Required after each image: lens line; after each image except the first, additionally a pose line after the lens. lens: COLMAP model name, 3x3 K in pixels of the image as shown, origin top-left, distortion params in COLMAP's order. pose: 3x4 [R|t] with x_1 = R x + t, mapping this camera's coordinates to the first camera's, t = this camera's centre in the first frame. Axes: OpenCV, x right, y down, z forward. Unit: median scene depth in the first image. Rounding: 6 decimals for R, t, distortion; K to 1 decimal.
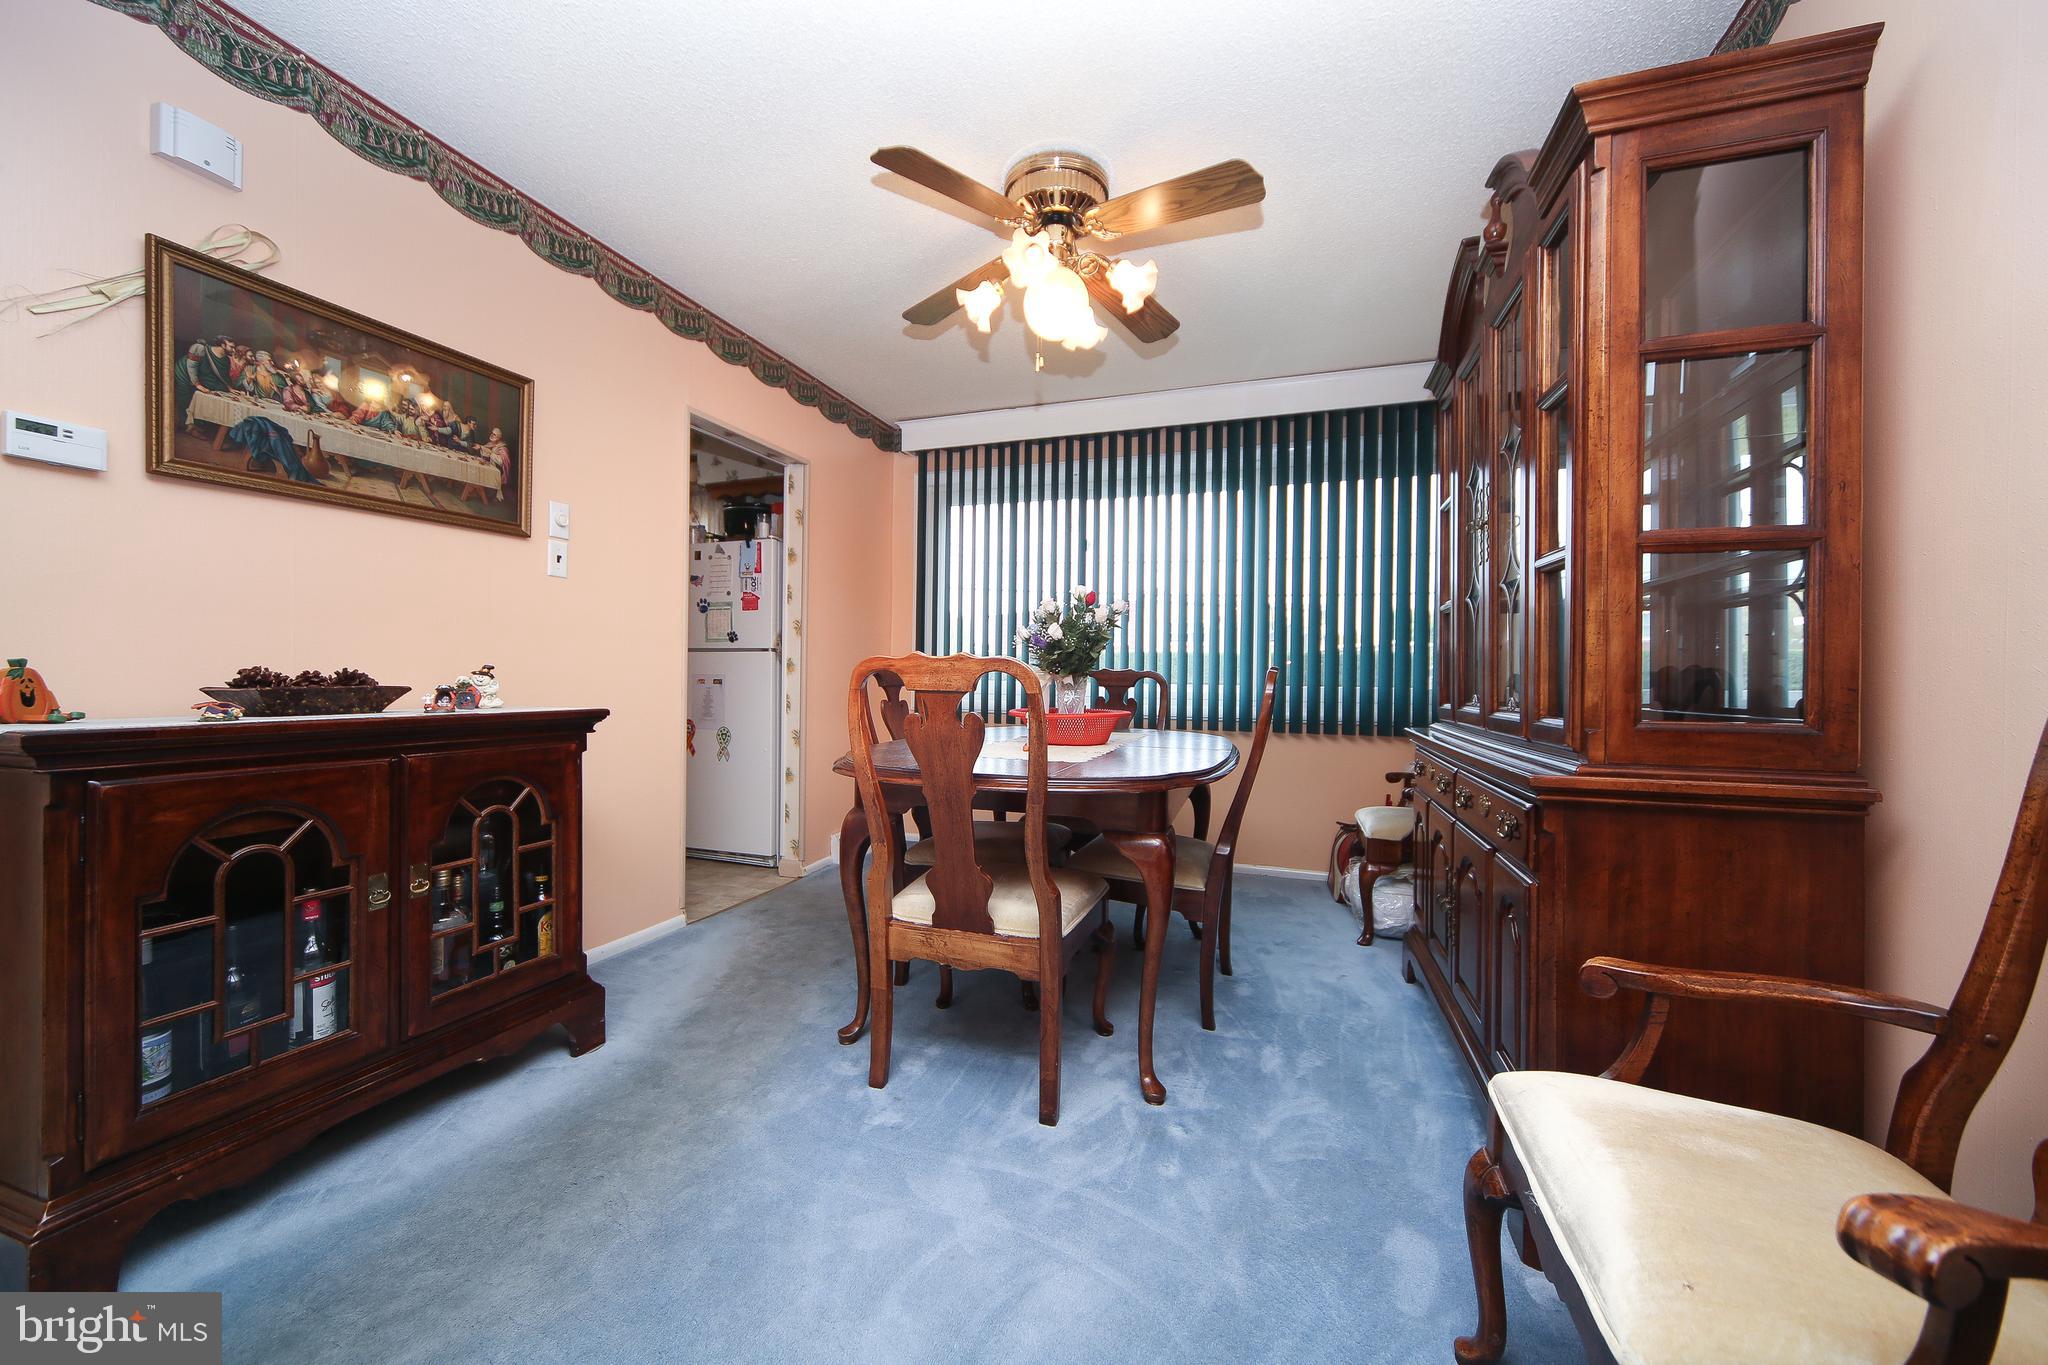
lens RADIAL K [[768.4, 0, 1017.3], [0, 768.4, 690.9], [0, 0, 1]] dist [-0.005049, 0.000323]
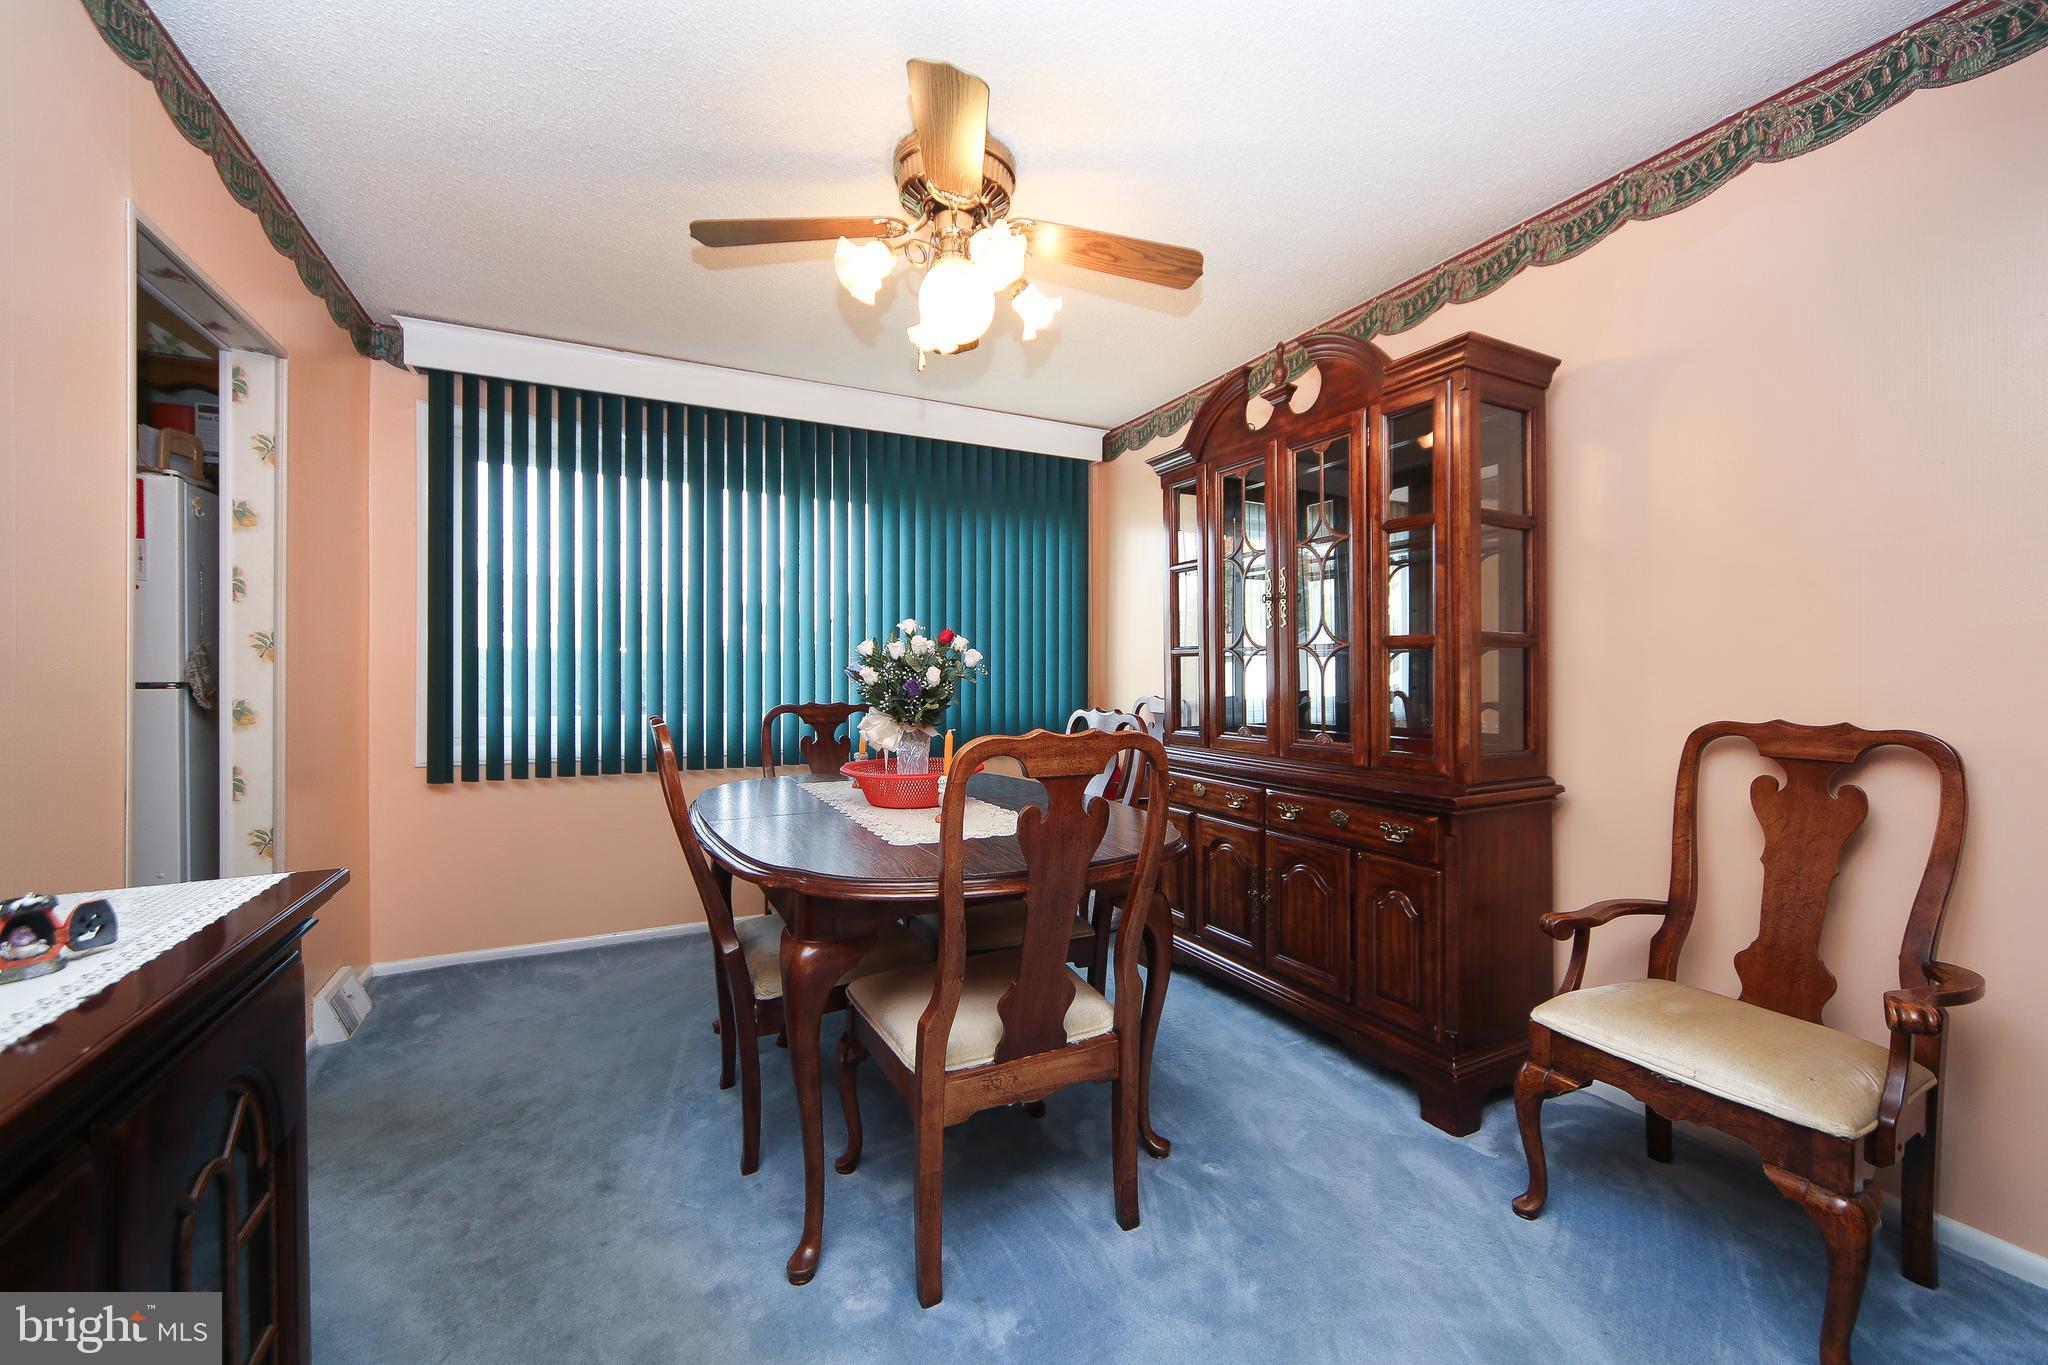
lens RADIAL K [[800.1, 0, 1030.5], [0, 800.1, 700.8], [0, 0, 1]] dist [-0.002829, -0.000108]
pose [[0.664745, -0.026773, 0.746591, -0.349370], [0.018562, 0.999641, 0.019320, -0.044317], [-0.746840, 0.001016, 0.665003, 0.206059]]
